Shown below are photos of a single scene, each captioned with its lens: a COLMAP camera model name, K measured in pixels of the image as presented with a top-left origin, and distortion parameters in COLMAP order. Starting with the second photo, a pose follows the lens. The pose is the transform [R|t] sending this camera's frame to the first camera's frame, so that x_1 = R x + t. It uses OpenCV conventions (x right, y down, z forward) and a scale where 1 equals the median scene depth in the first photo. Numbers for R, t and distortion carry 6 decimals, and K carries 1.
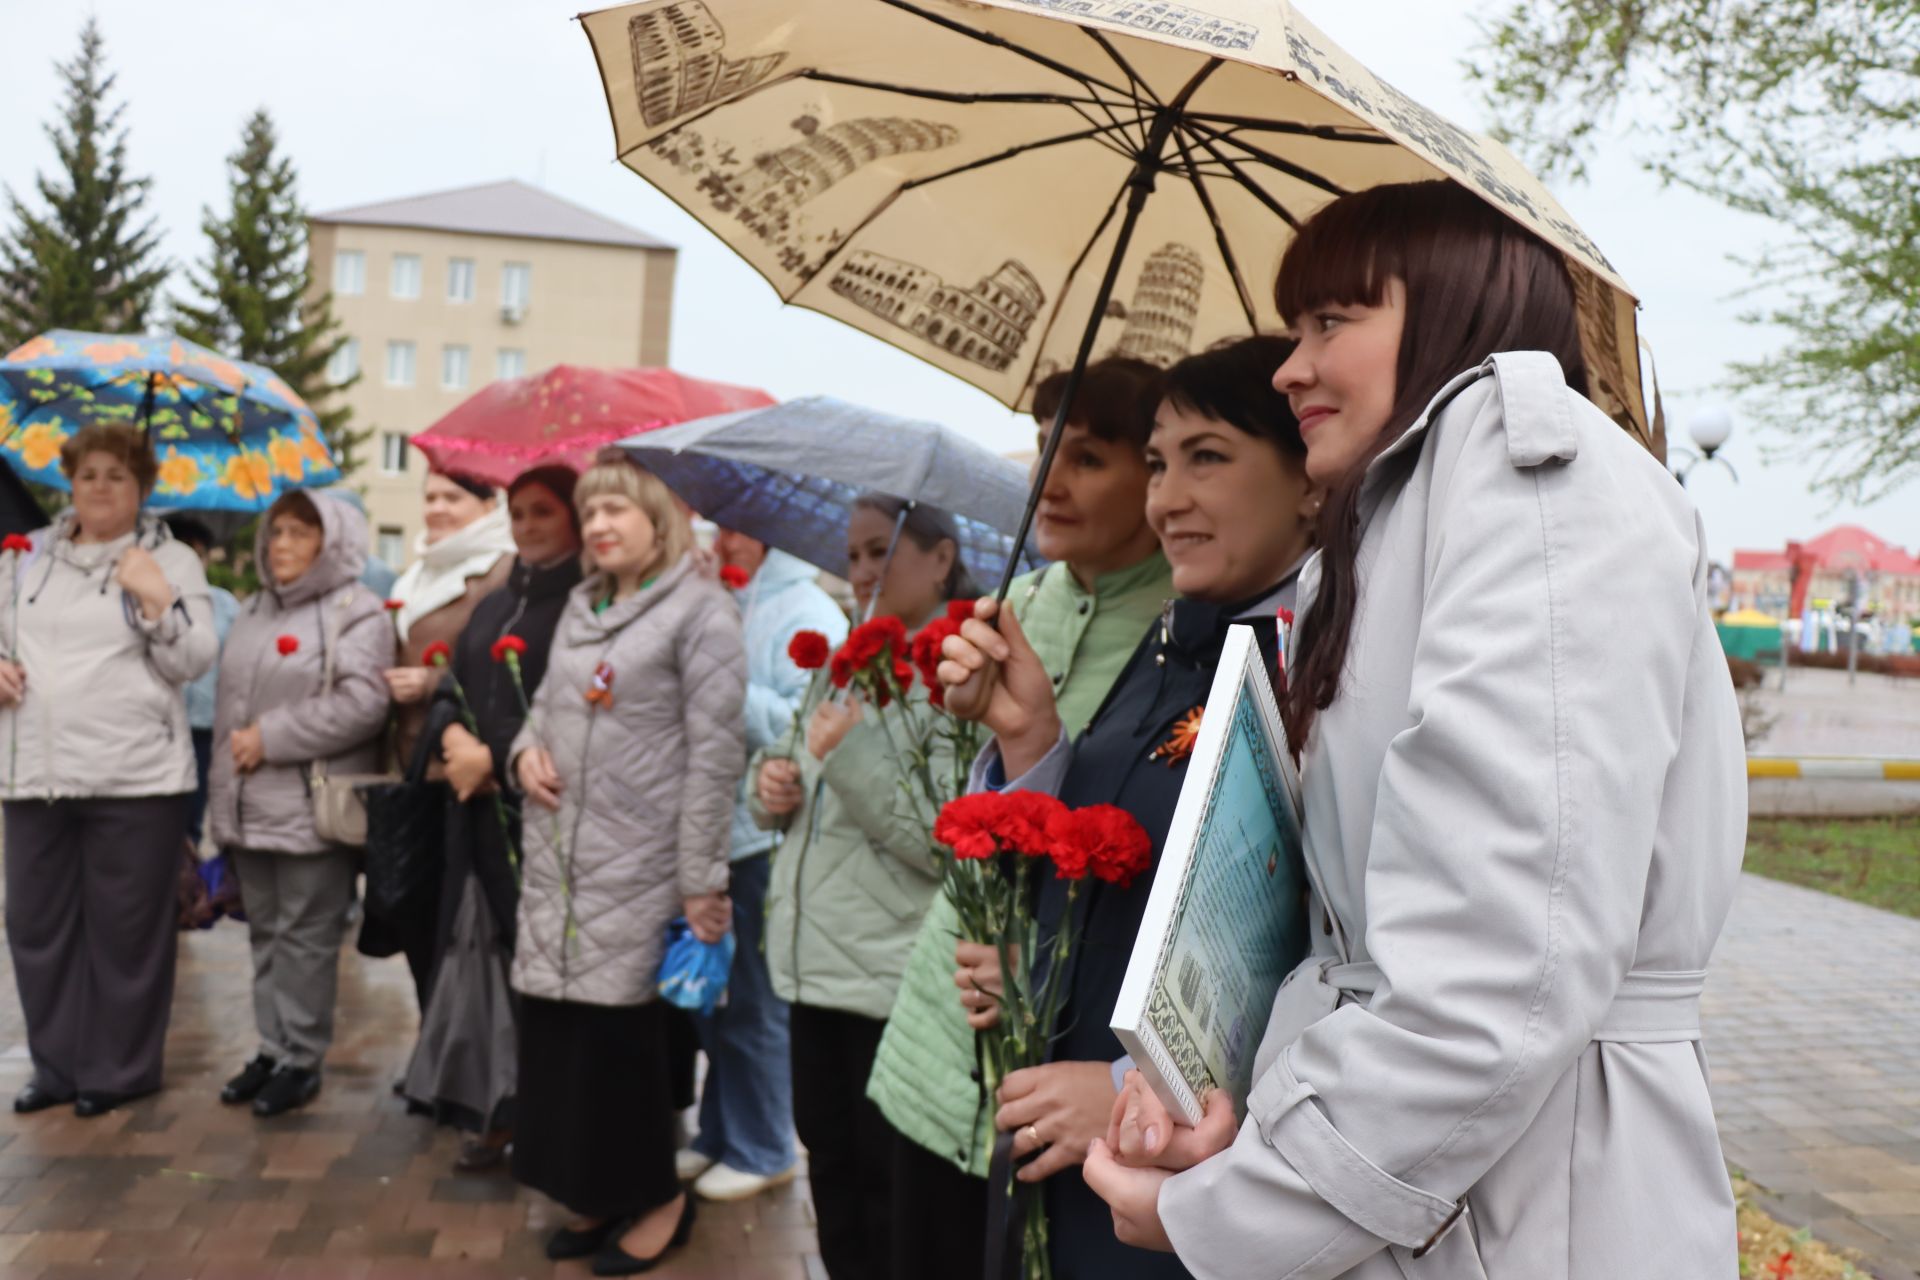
lens RADIAL K [[1557.4, 0, 963.0], [0, 1557.4, 655.9], [0, 0, 1]] dist [-0.003958, 0.013578]
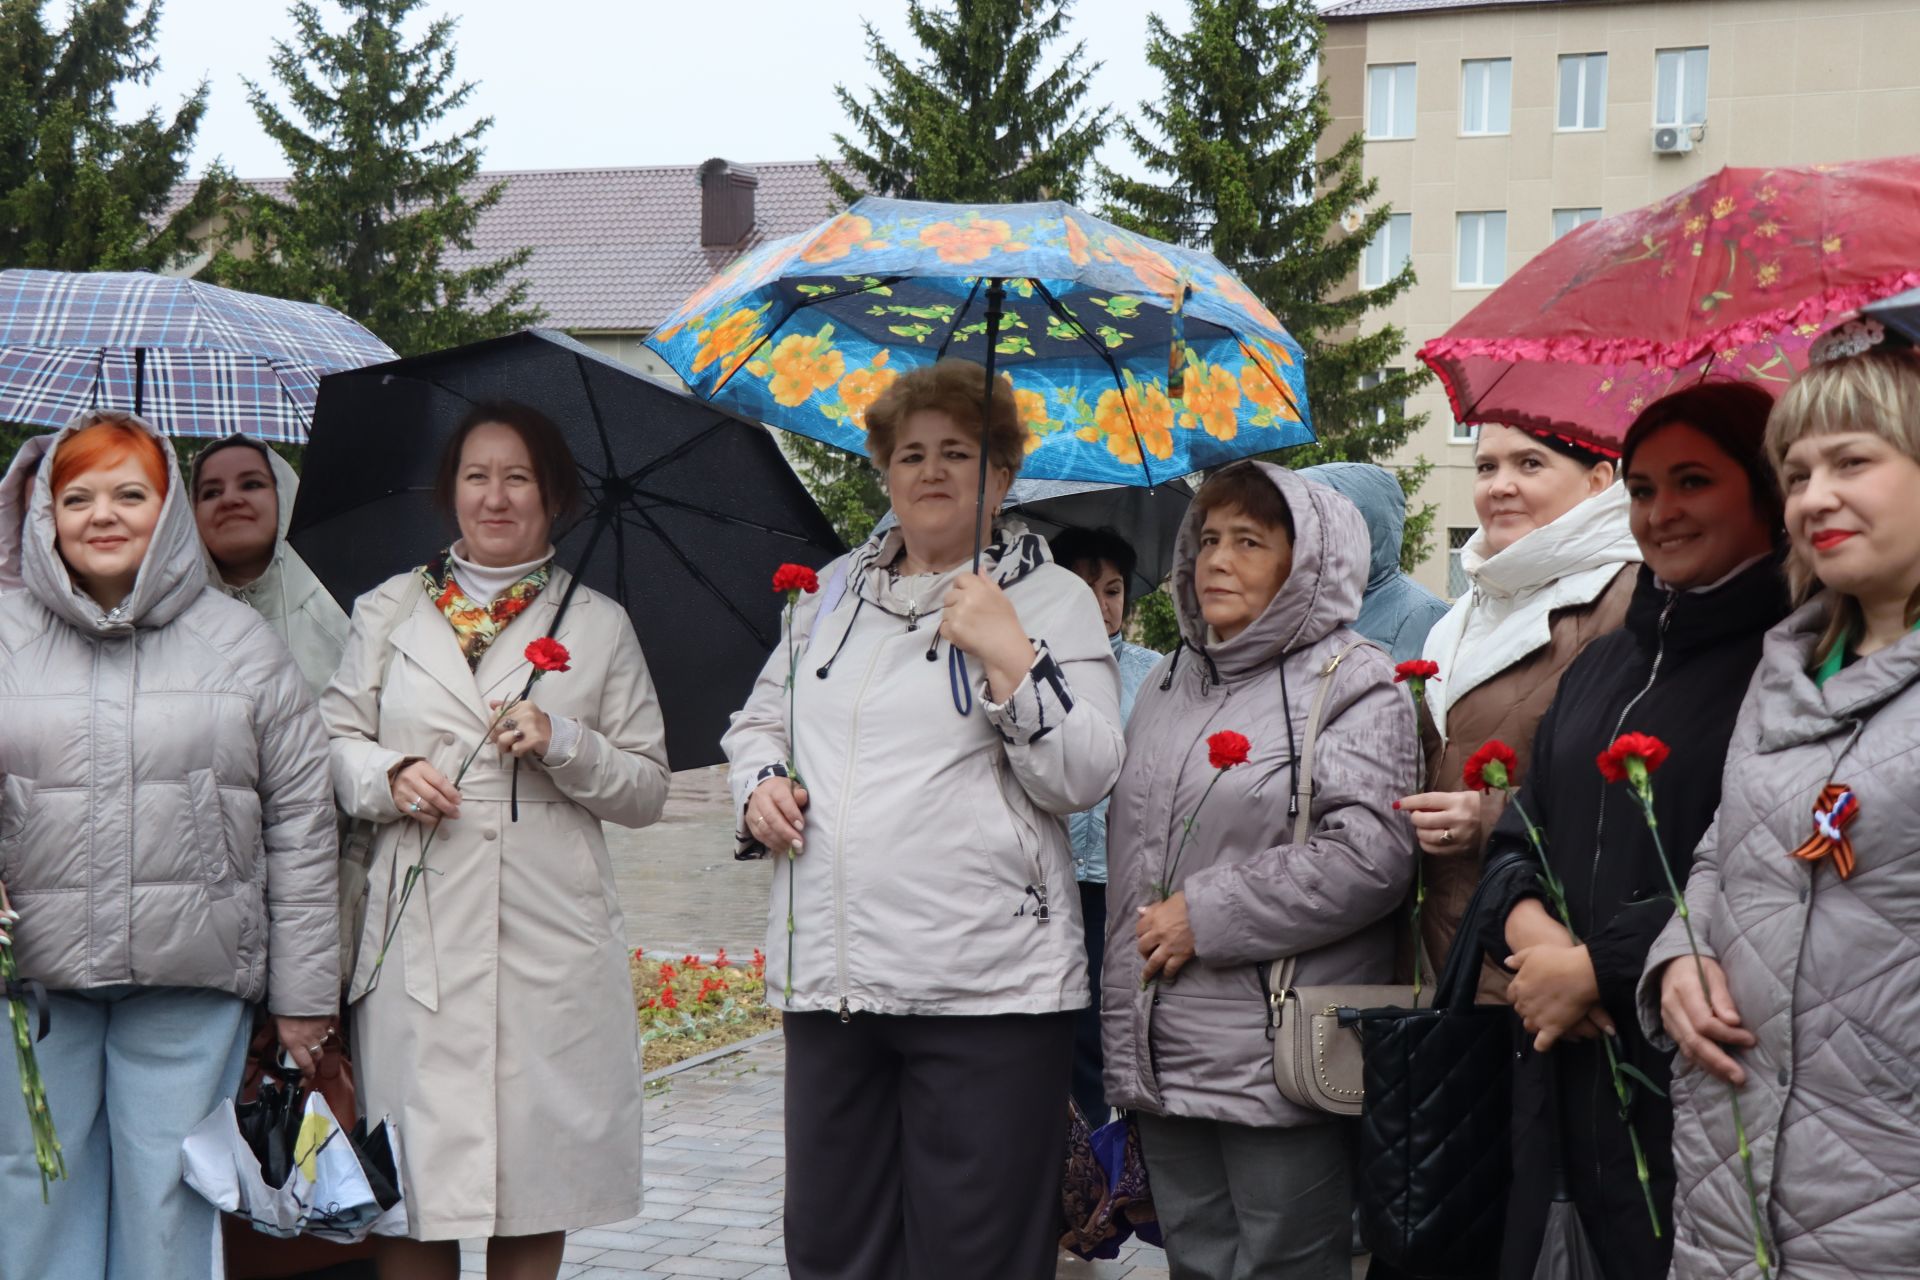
lens RADIAL K [[2429.4, 0, 959.3], [0, 2429.4, 607.0], [0, 0, 1]] dist [0.015819, 0.095220]
pose [[0.834511, -0.029444, -0.550205, -0.042012], [0.001424, 0.998683, -0.051283, -0.011936], [0.550990, 0.042013, 0.833454, 0.227095]]
